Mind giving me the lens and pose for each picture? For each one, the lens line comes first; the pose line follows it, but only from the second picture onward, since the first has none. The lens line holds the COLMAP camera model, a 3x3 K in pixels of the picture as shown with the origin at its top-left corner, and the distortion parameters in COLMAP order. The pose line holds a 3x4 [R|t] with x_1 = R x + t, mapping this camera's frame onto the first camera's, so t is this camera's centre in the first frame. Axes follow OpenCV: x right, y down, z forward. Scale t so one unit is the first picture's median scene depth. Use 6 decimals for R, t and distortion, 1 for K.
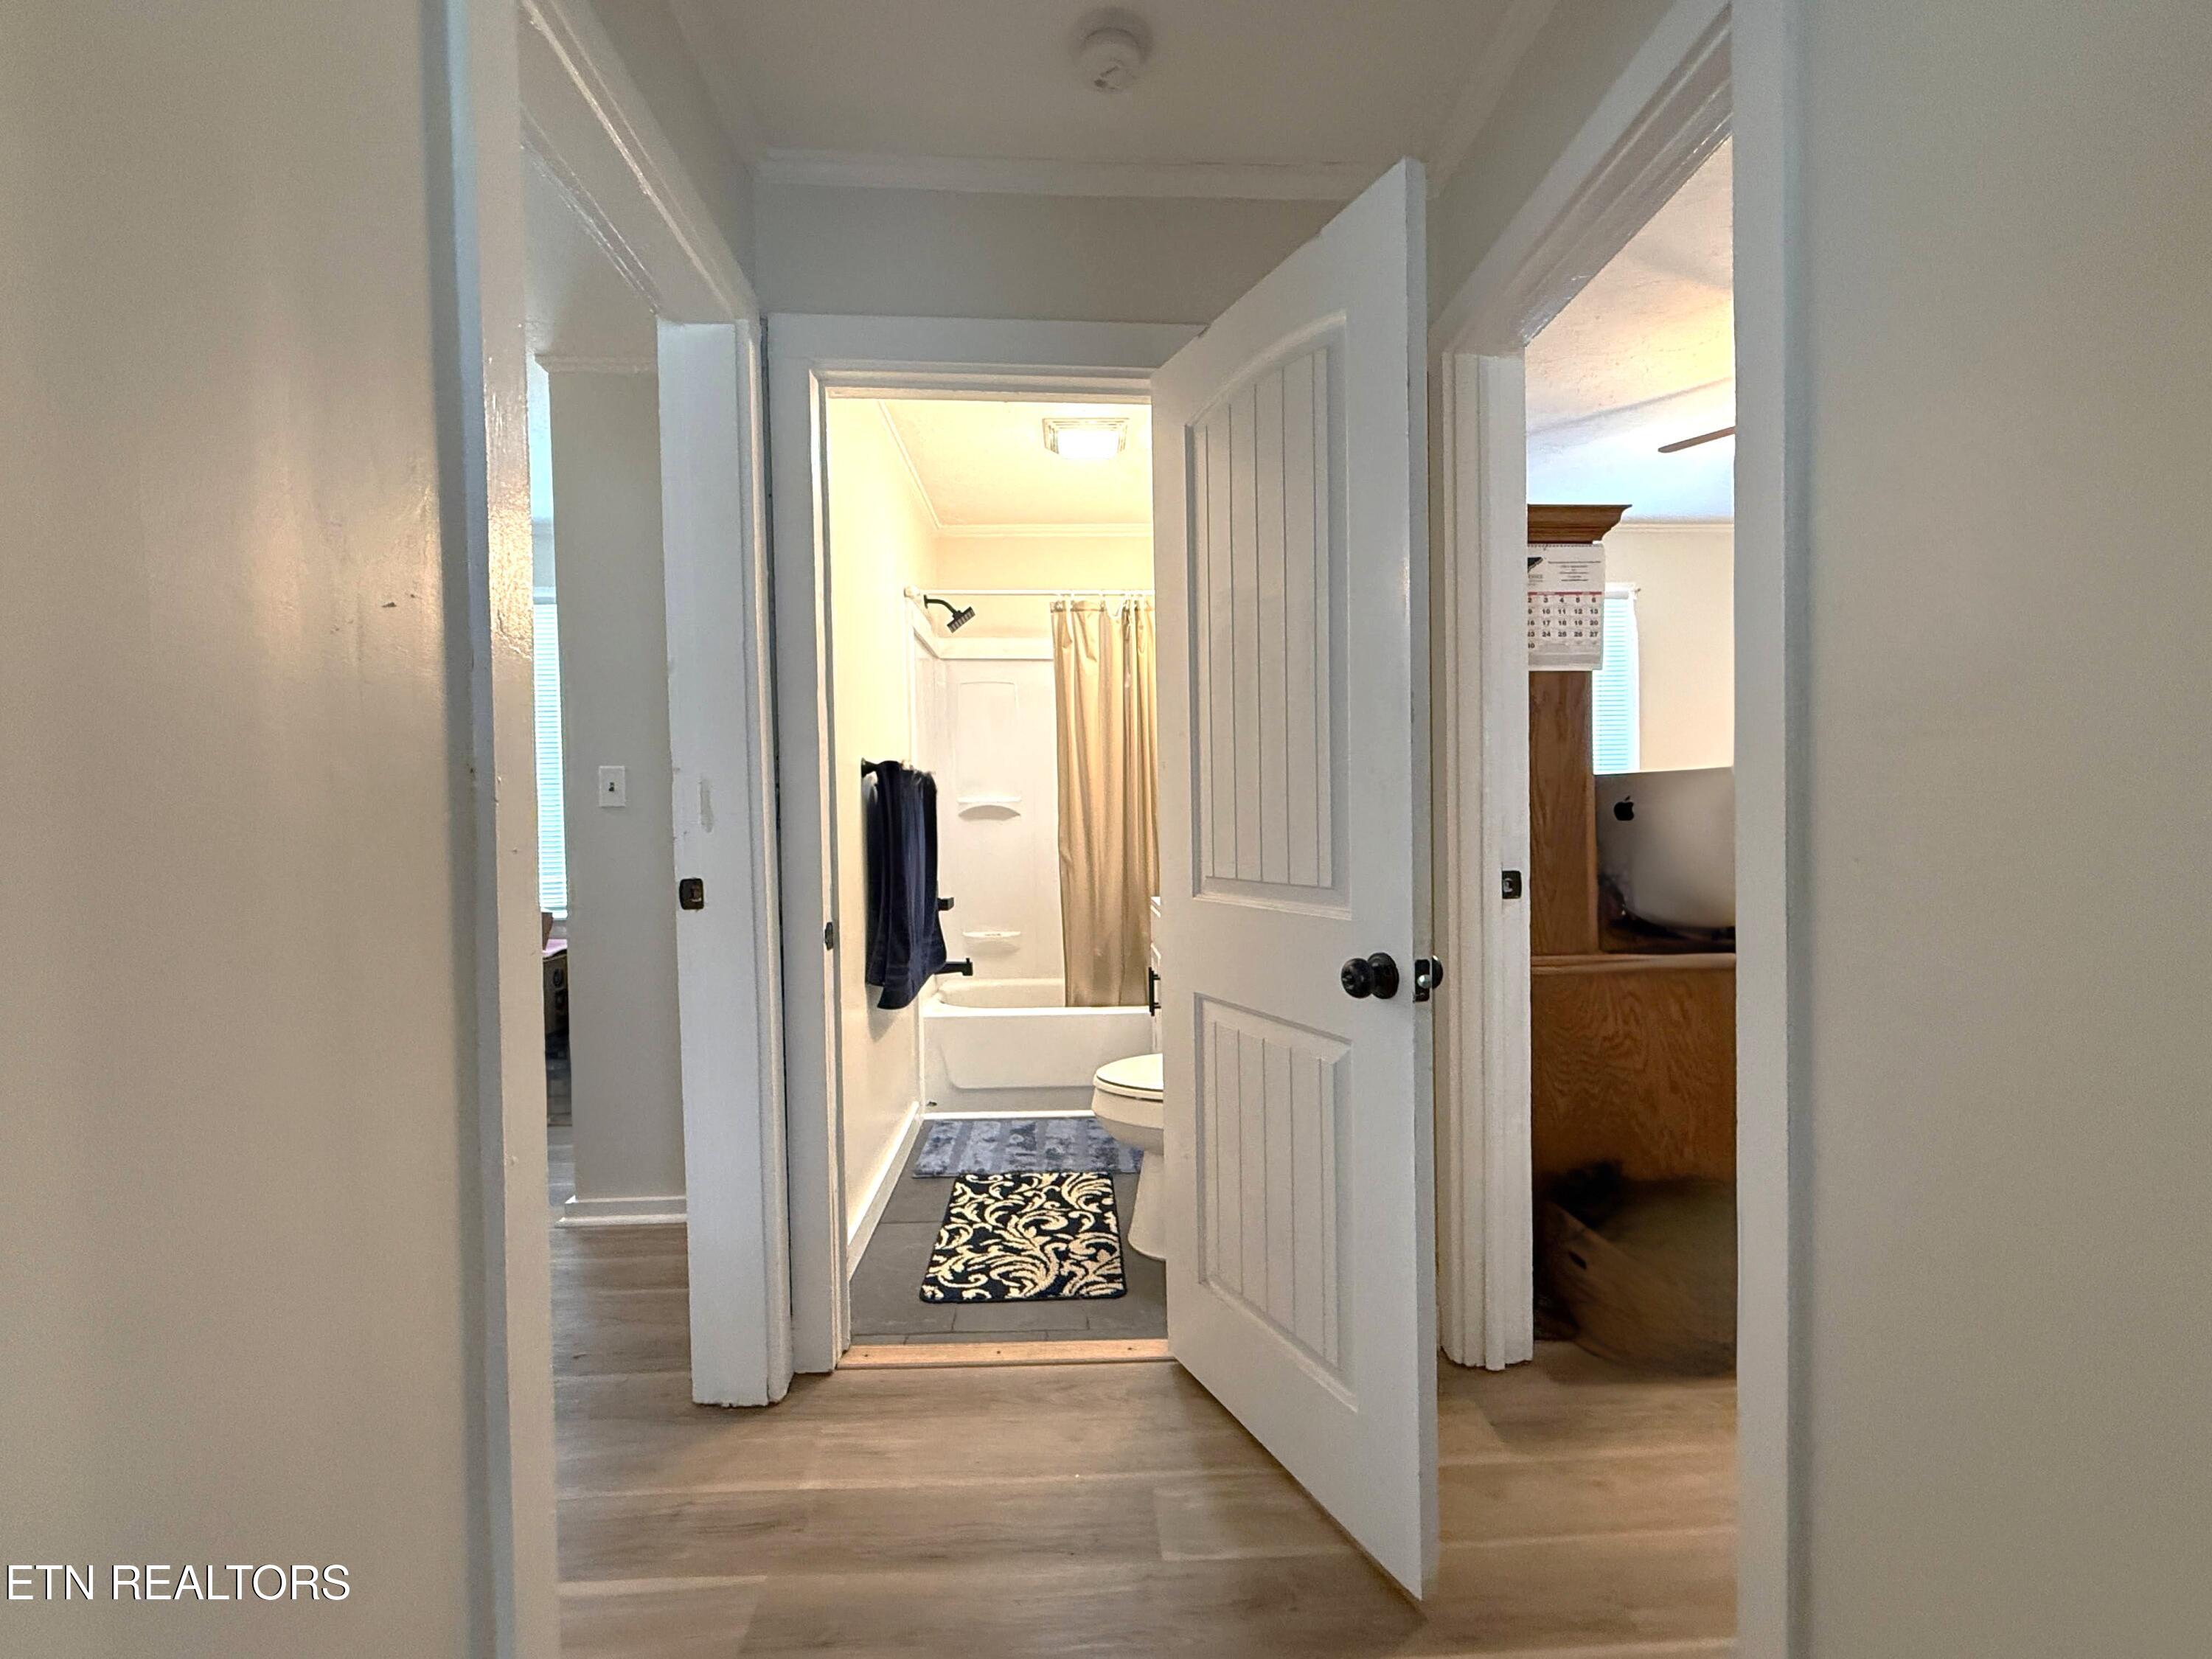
lens RADIAL K [[948.6, 0, 1082.5], [0, 948.6, 828.7], [0, 0, 1]] dist [-0.015457, -0.000112]
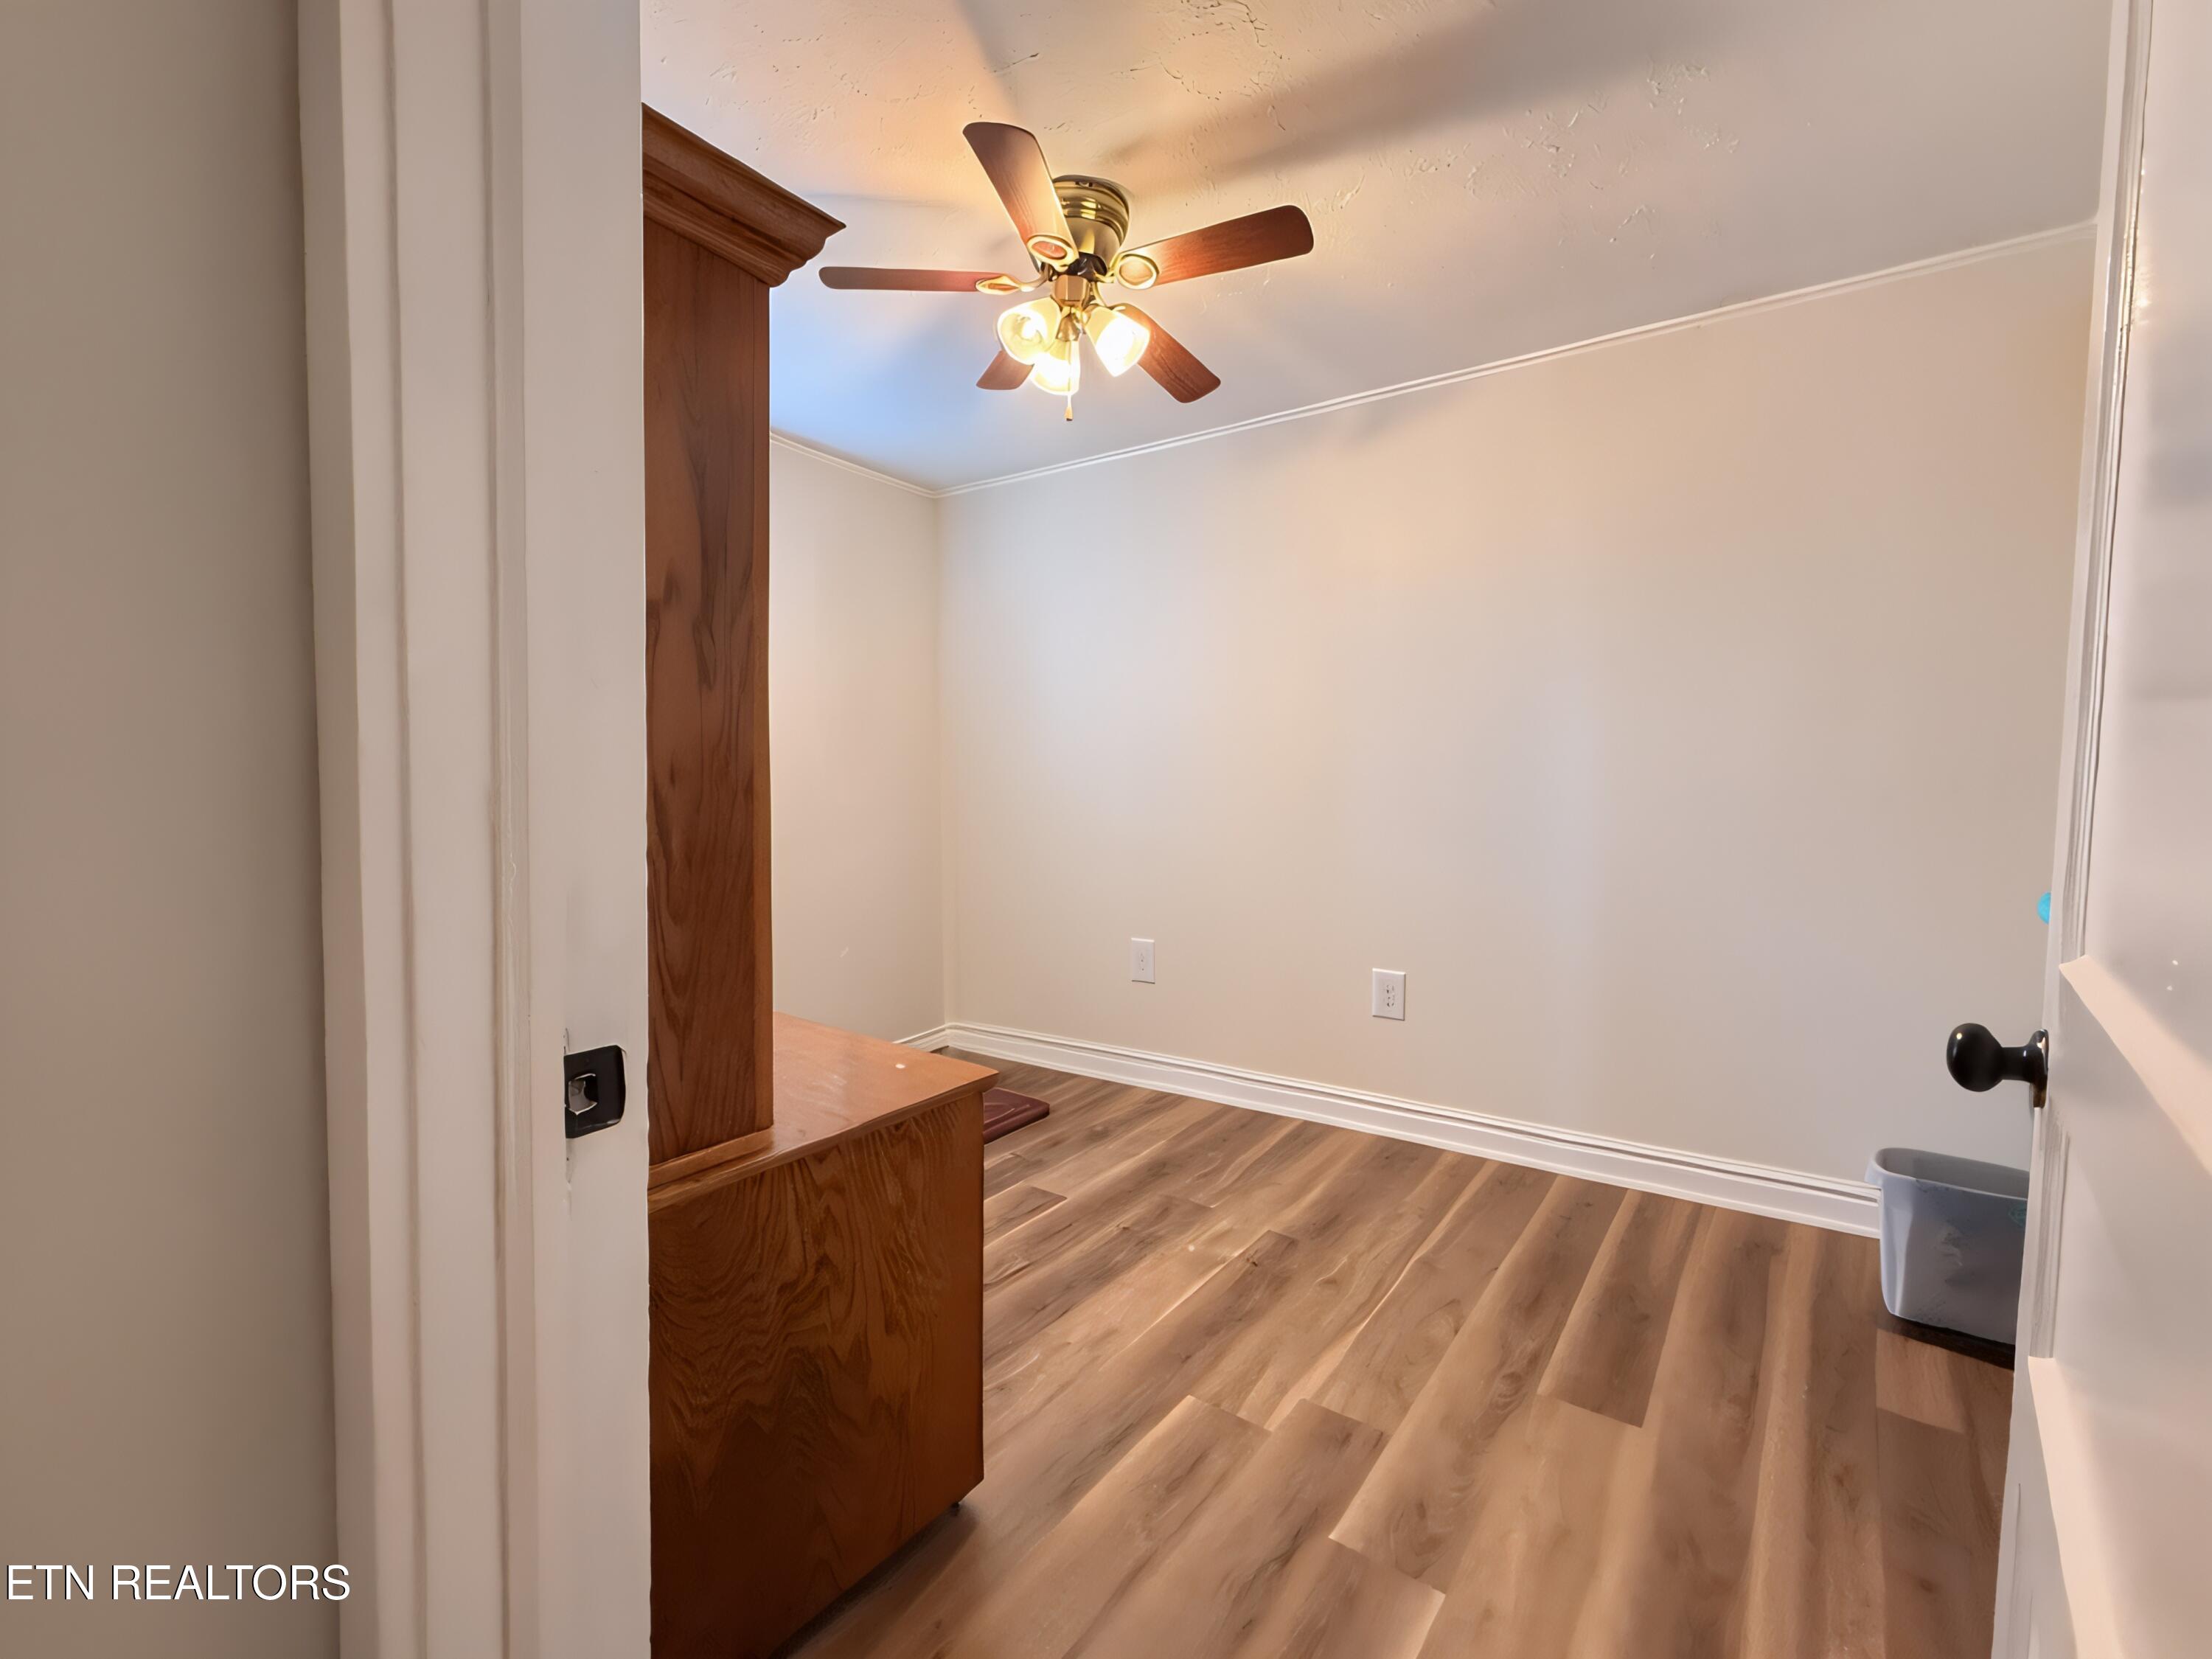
lens RADIAL K [[948.6, 0, 1082.5], [0, 948.6, 828.7], [0, 0, 1]] dist [-0.015457, -0.000112]
pose [[0.622135, -0.005232, 0.782892, 0.258035], [-0.008659, 0.999871, 0.013562, -0.033694], [-0.782862, -0.015216, 0.622010, 0.565451]]
